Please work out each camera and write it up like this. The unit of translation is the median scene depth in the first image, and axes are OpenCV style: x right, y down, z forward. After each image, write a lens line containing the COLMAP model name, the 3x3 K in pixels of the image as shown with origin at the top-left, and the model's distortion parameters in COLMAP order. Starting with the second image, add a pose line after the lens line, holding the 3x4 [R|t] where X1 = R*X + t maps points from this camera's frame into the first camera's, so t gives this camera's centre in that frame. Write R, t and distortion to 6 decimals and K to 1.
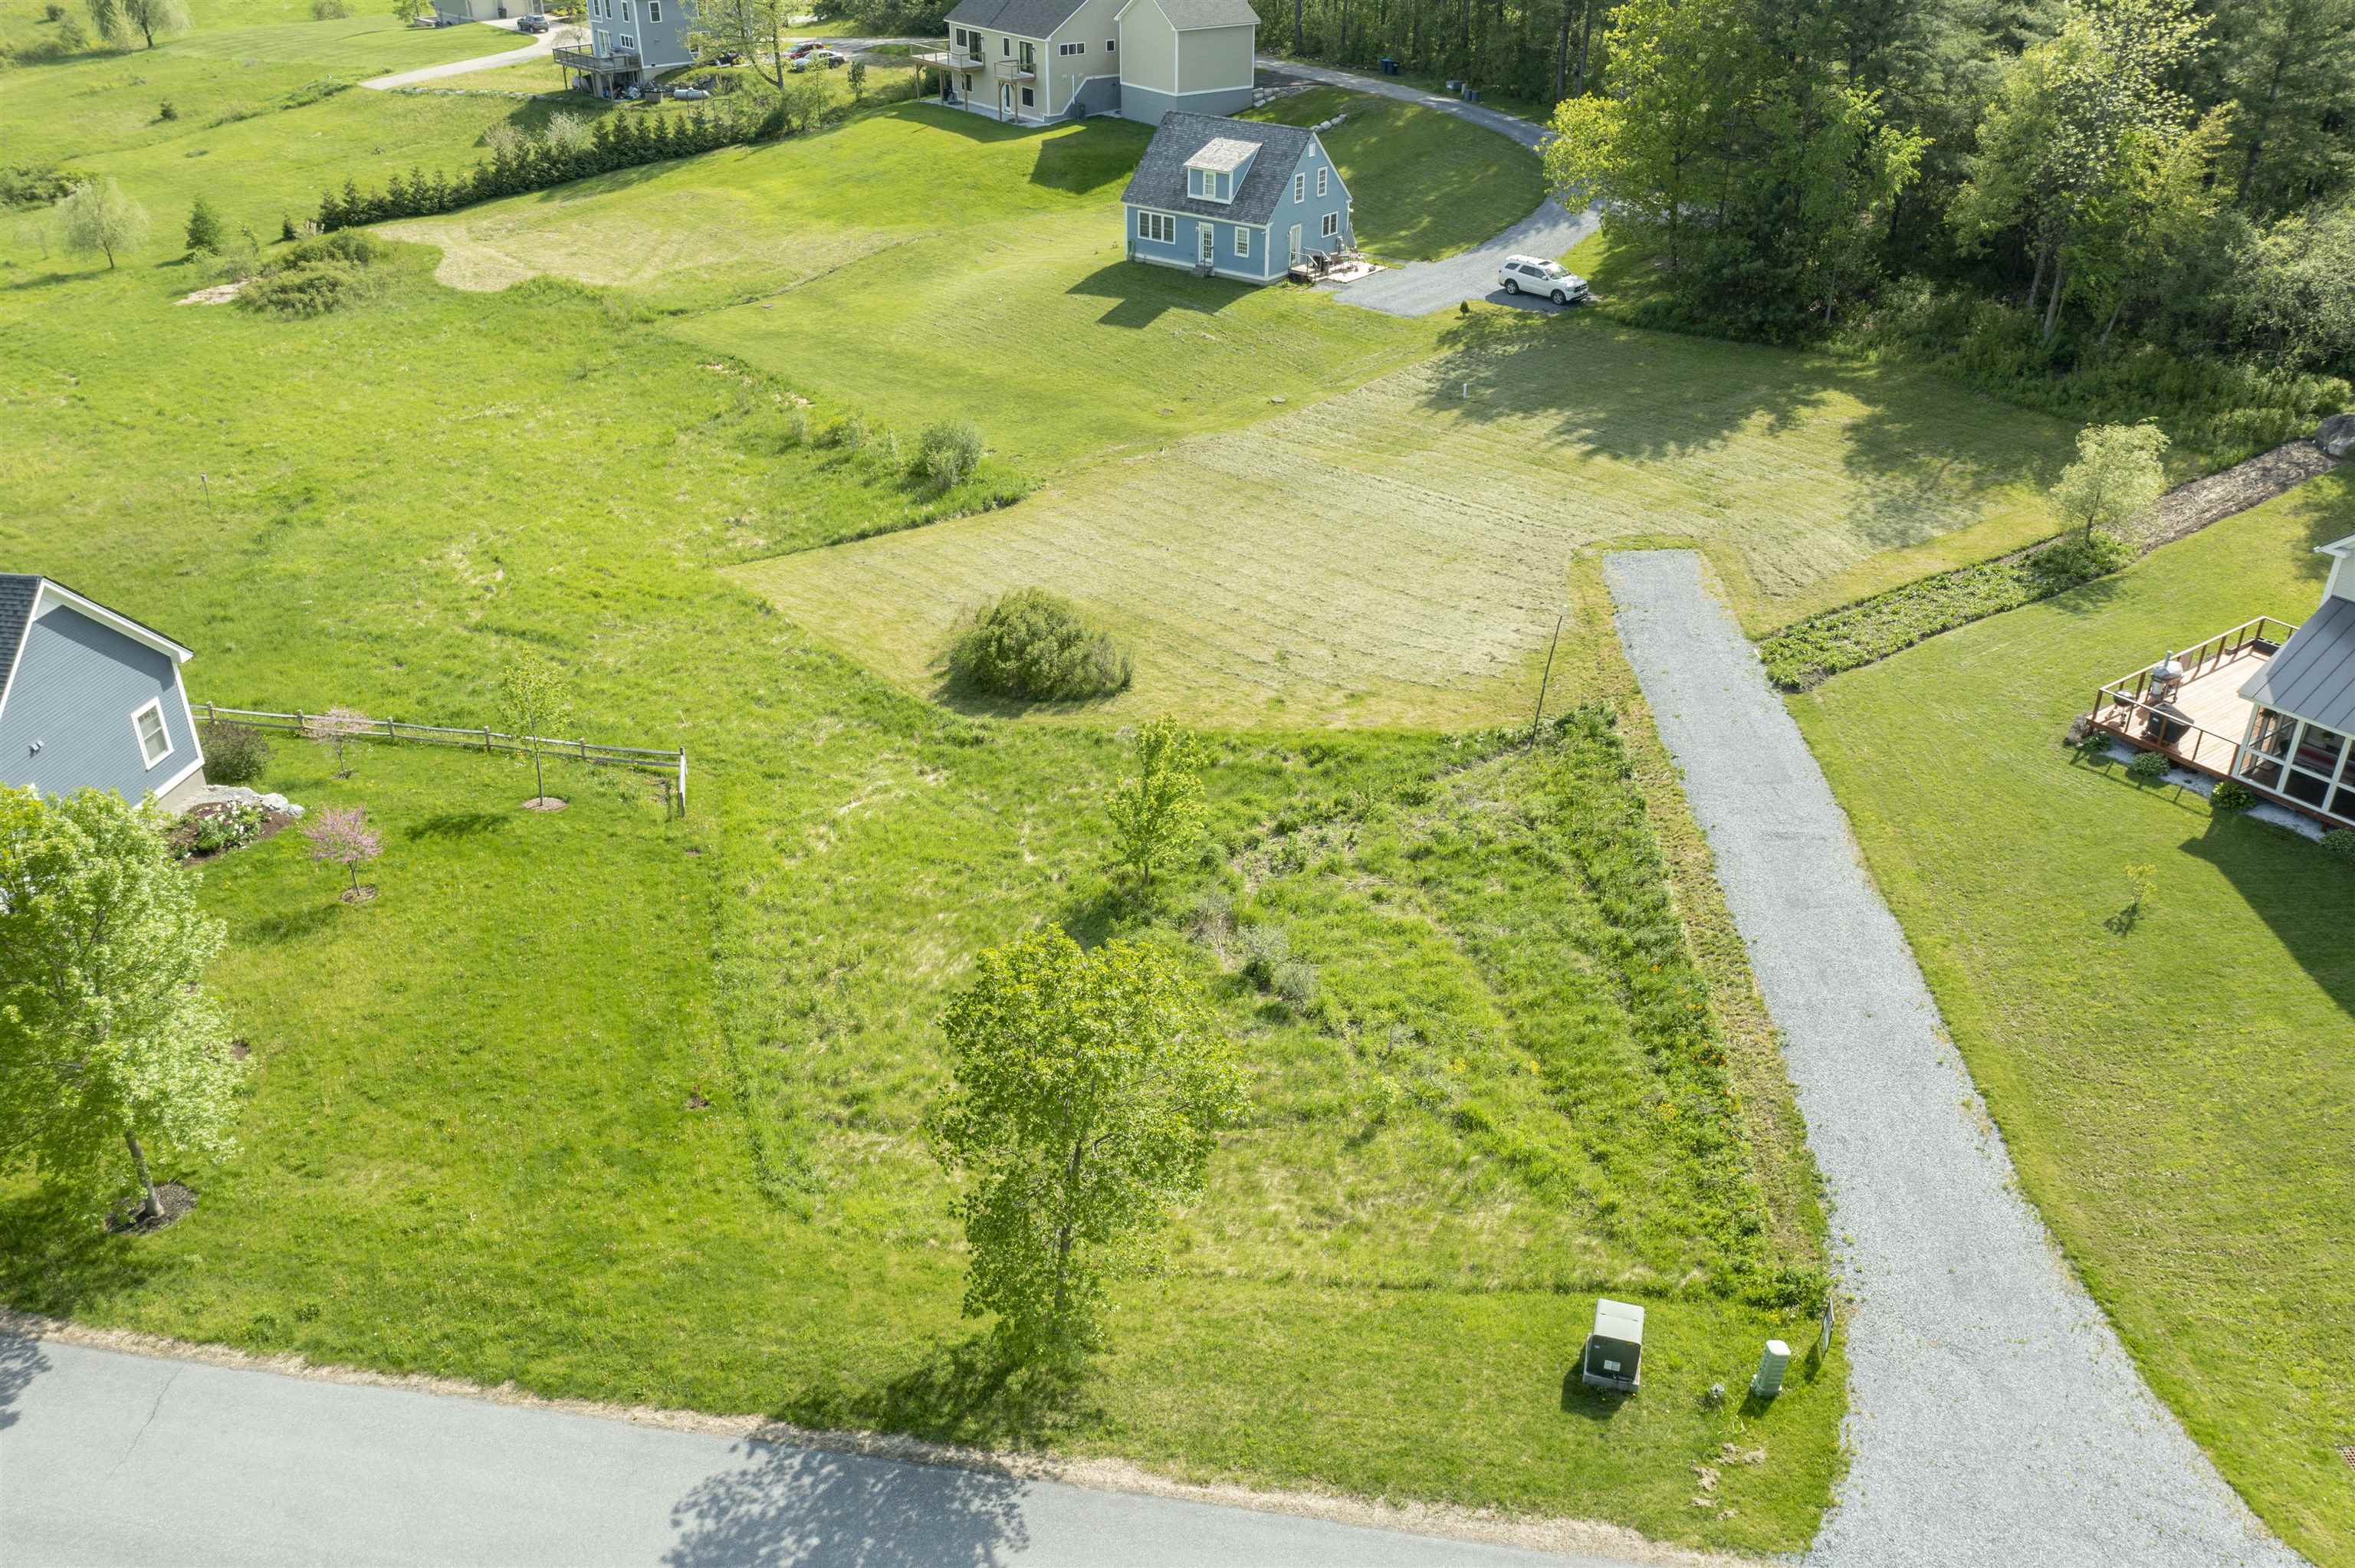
lens RADIAL K [[1868.1, 0, 1187.0], [0, 1868.1, 780.6], [0, 0, 1]] dist [-0.009080, 0.003453]
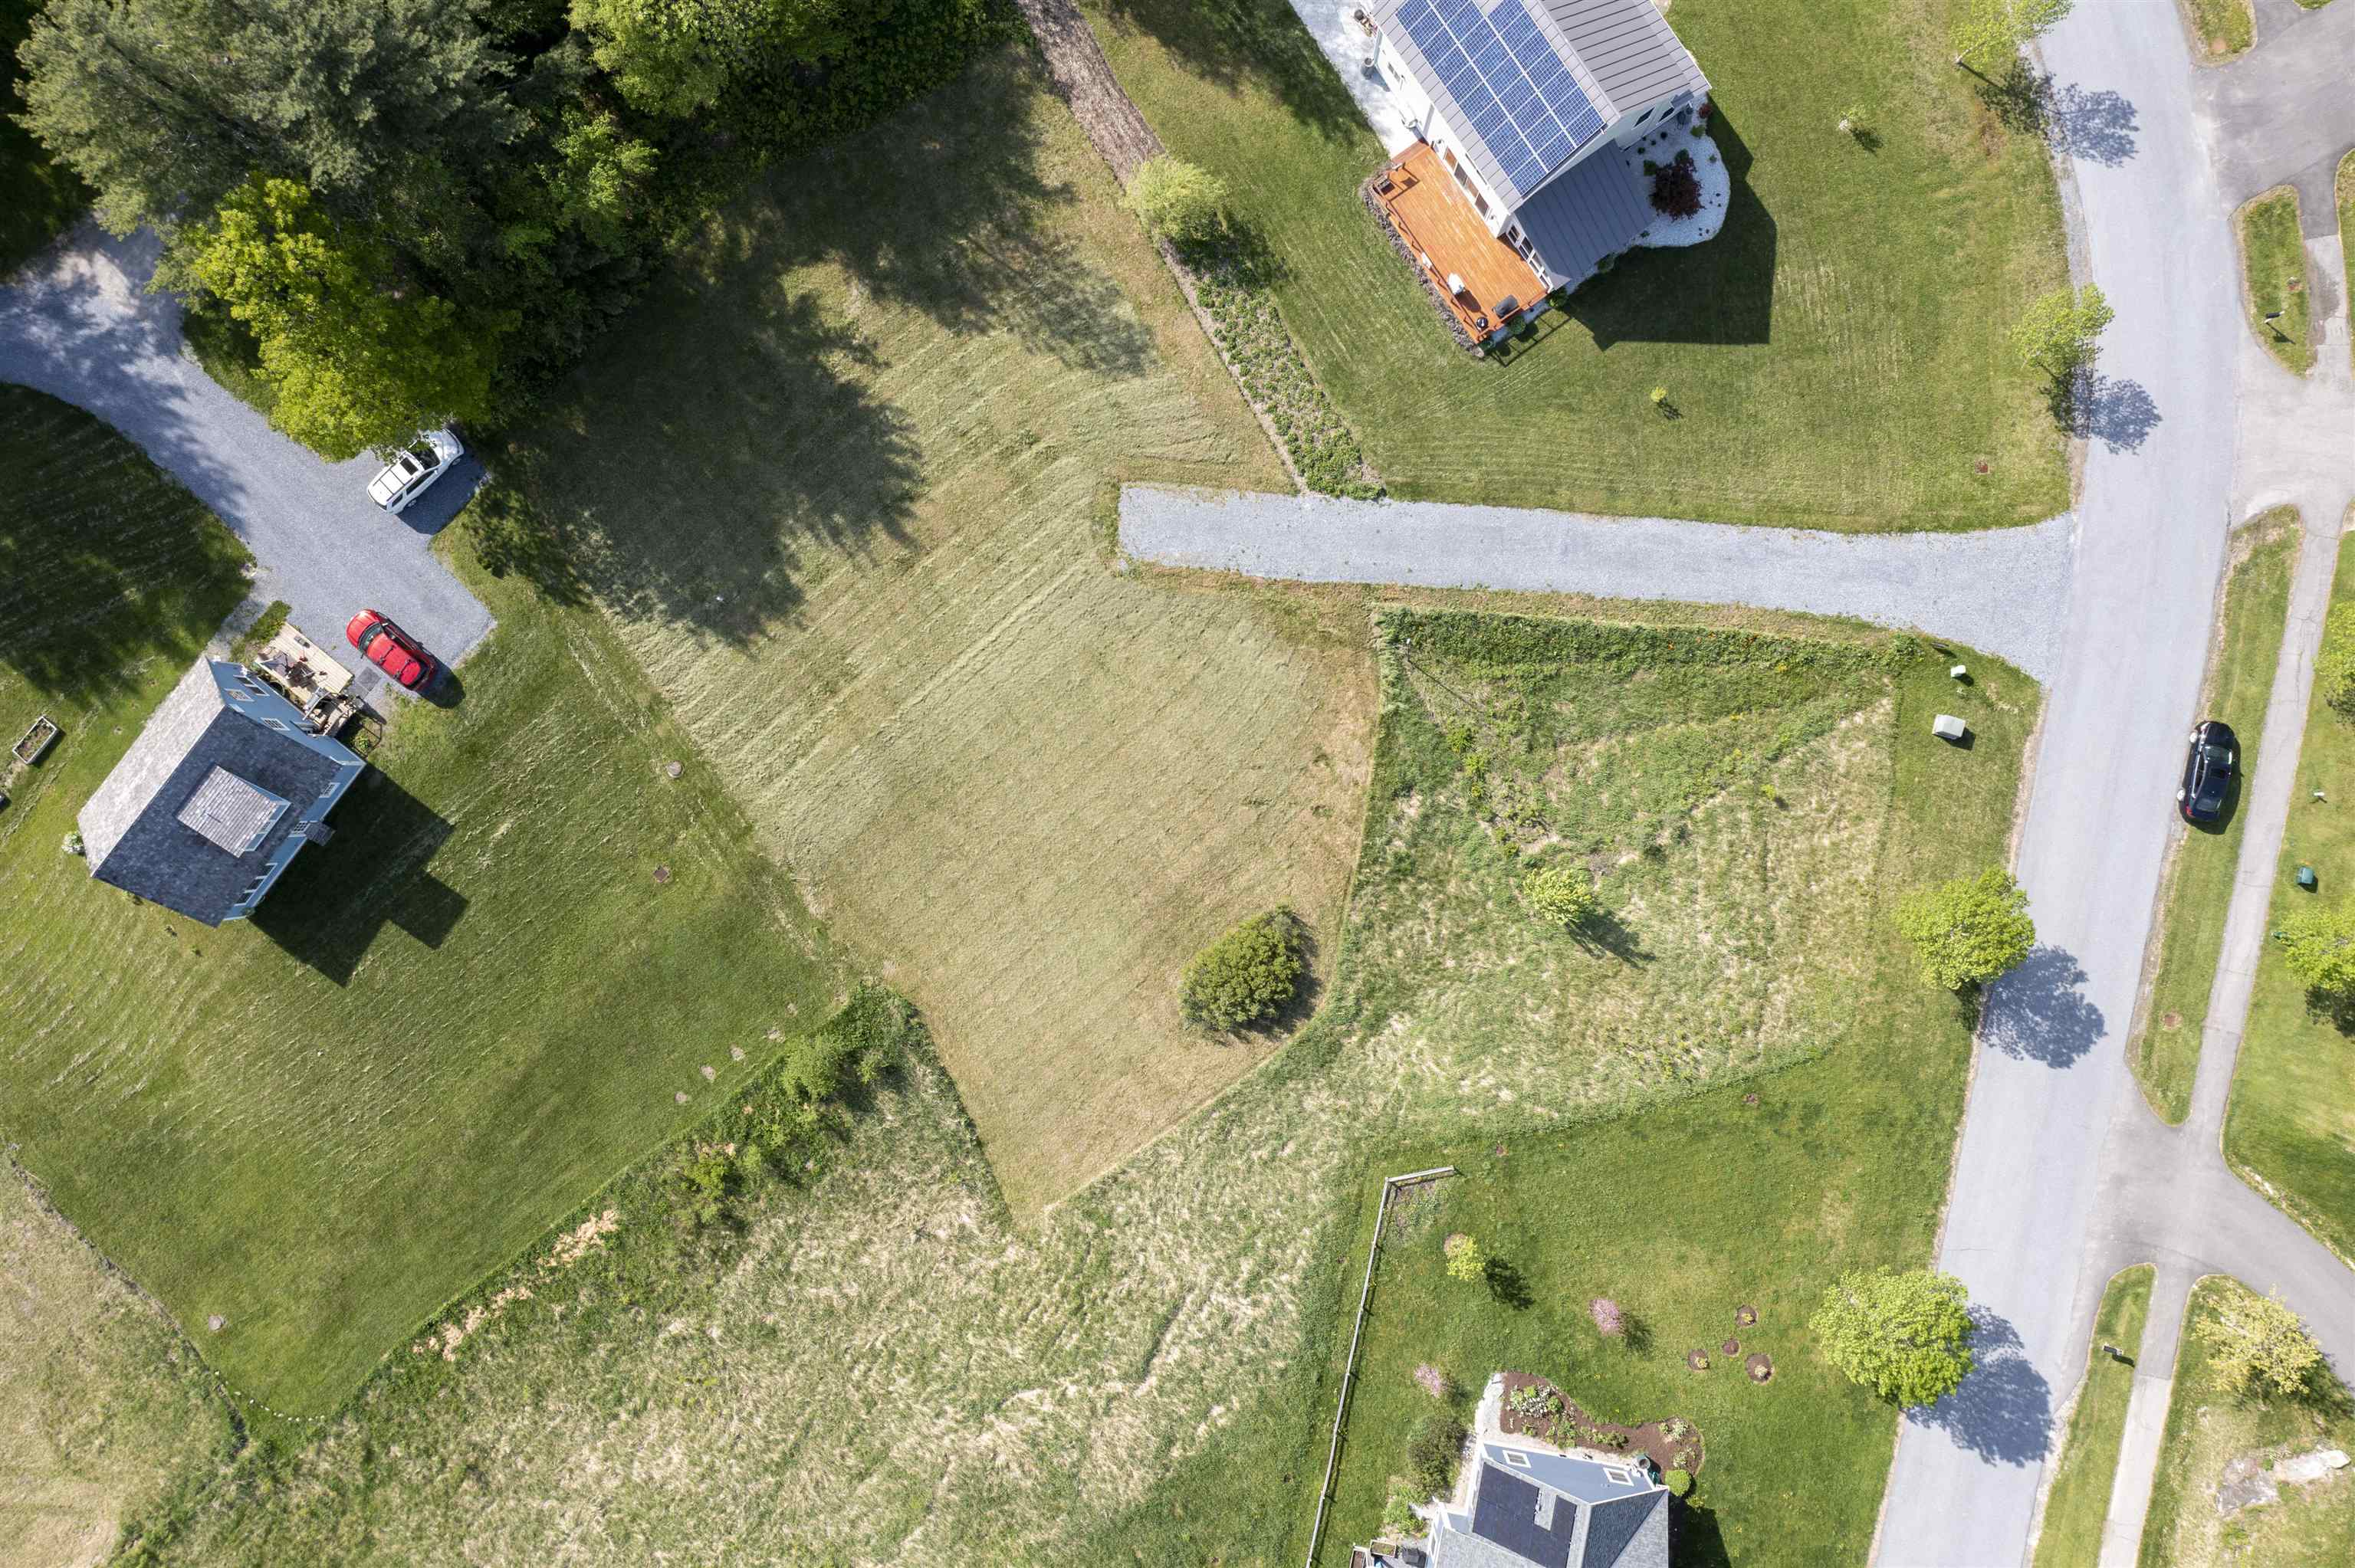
lens RADIAL K [[1868.1, 0, 1175.9], [0, 1868.1, 782.9], [0, 0, 1]] dist [-0.009080, 0.003453]
pose [[0.014791, -0.999855, -0.008408, 0.068696], [0.509897, 0.000309, 0.860235, -1.165062], [-0.860108, -0.017011, 0.509828, 0.260575]]
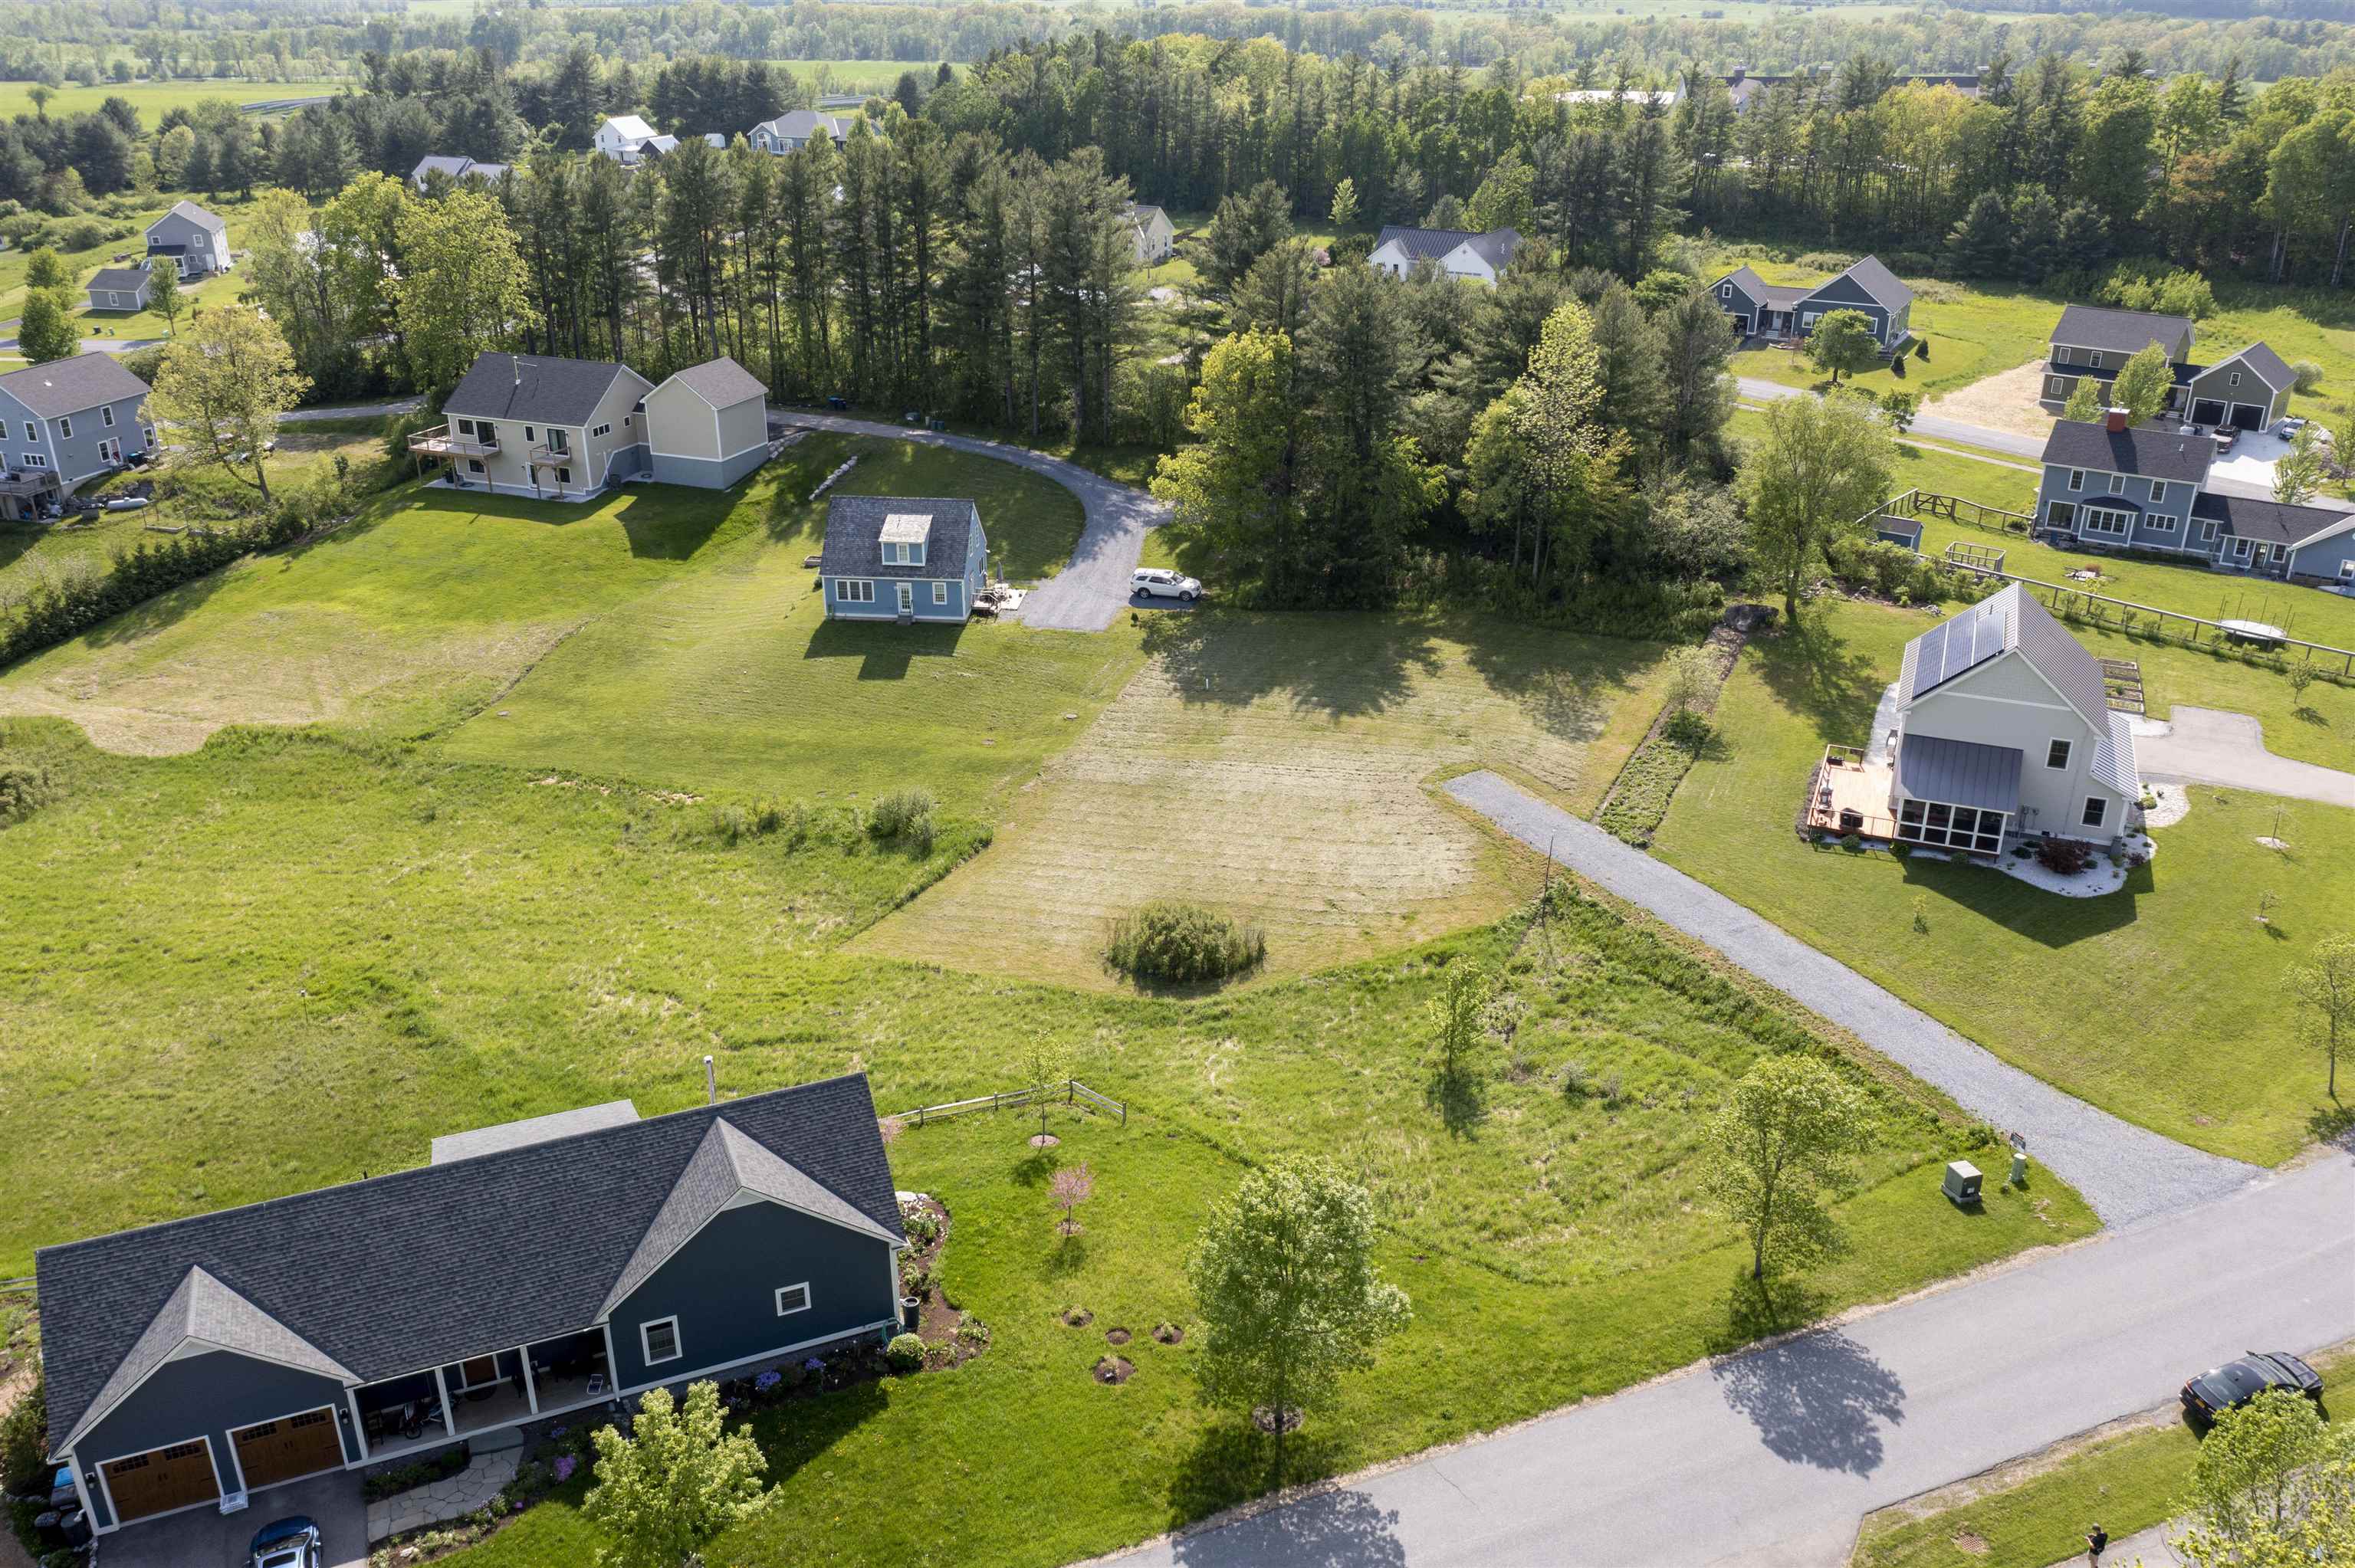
lens RADIAL K [[1868.1, 0, 1179.3], [0, 1868.1, 780.6], [0, 0, 1]] dist [-0.009080, 0.003453]
pose [[0.848250, -0.218547, 0.482399, -0.634804], [0.257186, 0.966253, -0.014482, -0.145568], [-0.462955, 0.136350, 0.875832, -0.214640]]
